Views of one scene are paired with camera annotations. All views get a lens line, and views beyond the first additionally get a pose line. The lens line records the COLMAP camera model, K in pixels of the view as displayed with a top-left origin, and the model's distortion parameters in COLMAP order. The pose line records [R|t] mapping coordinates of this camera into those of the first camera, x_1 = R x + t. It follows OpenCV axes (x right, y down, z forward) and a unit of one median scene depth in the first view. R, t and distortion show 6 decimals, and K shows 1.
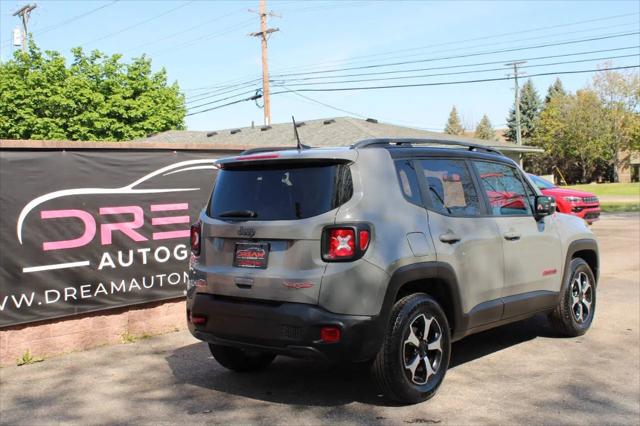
lens RADIAL K [[799.8, 0, 326.5], [0, 799.8, 210.3], [0, 0, 1]] dist [-0.056787, 0.000000]
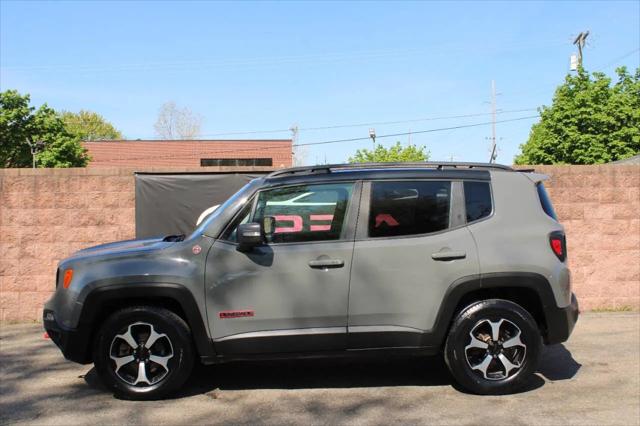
lens RADIAL K [[732.6, 0, 320.5], [0, 732.6, 218.5], [0, 0, 1]] dist [-0.052026, 0.000000]
pose [[0.679610, 0.040401, -0.732460, 0.639432], [-0.038589, 0.999069, 0.019303, -0.023753], [0.732558, 0.015146, 0.680536, 0.206591]]
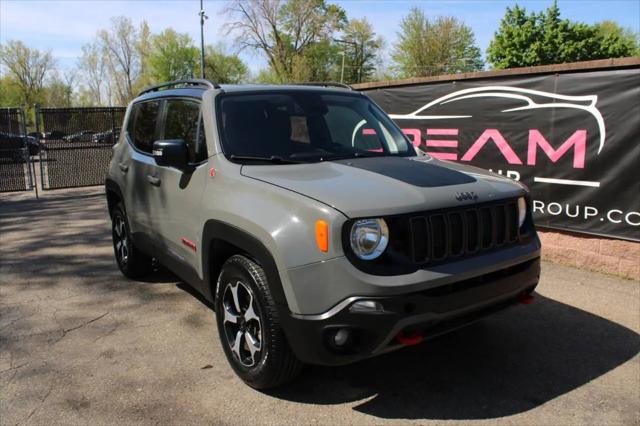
lens RADIAL K [[534.3, 0, 318.1], [0, 534.3, 212.2], [0, 0, 1]] dist [-0.152532, 0.134500]
pose [[-0.261782, 0.196657, -0.944879, 0.593140], [-0.005213, 0.978718, 0.205144, -0.046022], [0.965113, 0.058628, -0.255185, 1.030227]]
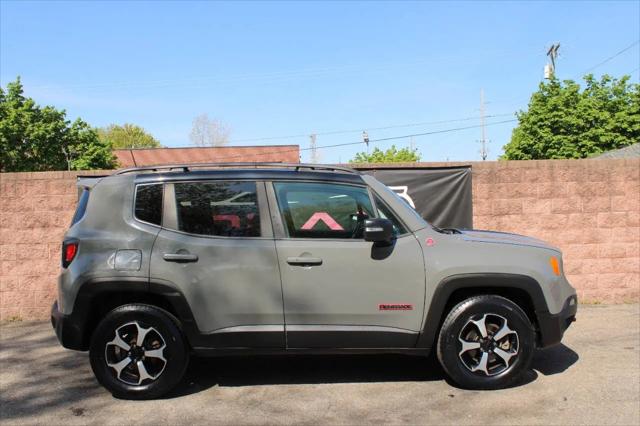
lens RADIAL K [[634.8, 0, 321.0], [0, 634.8, 209.5], [0, 0, 1]] dist [-0.079823, 0.000000]
pose [[0.659260, 0.024979, -0.751500, 0.619699], [-0.022711, 0.999654, 0.013305, -0.030358], [0.751572, 0.008296, 0.659599, 0.398645]]
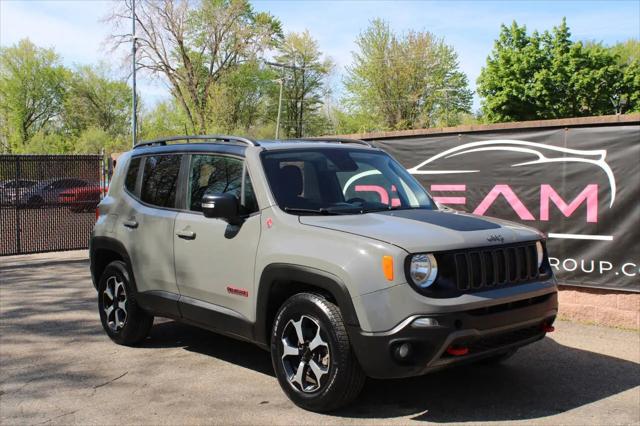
lens RADIAL K [[771.6, 0, 319.5], [0, 771.6, 214.3], [0, 0, 1]] dist [-0.062541, 0.000000]
pose [[-0.158064, 0.084300, -0.983824, 0.846908], [-0.012097, 0.996109, 0.087296, -0.056321], [0.987355, 0.025700, -0.156429, 0.994706]]
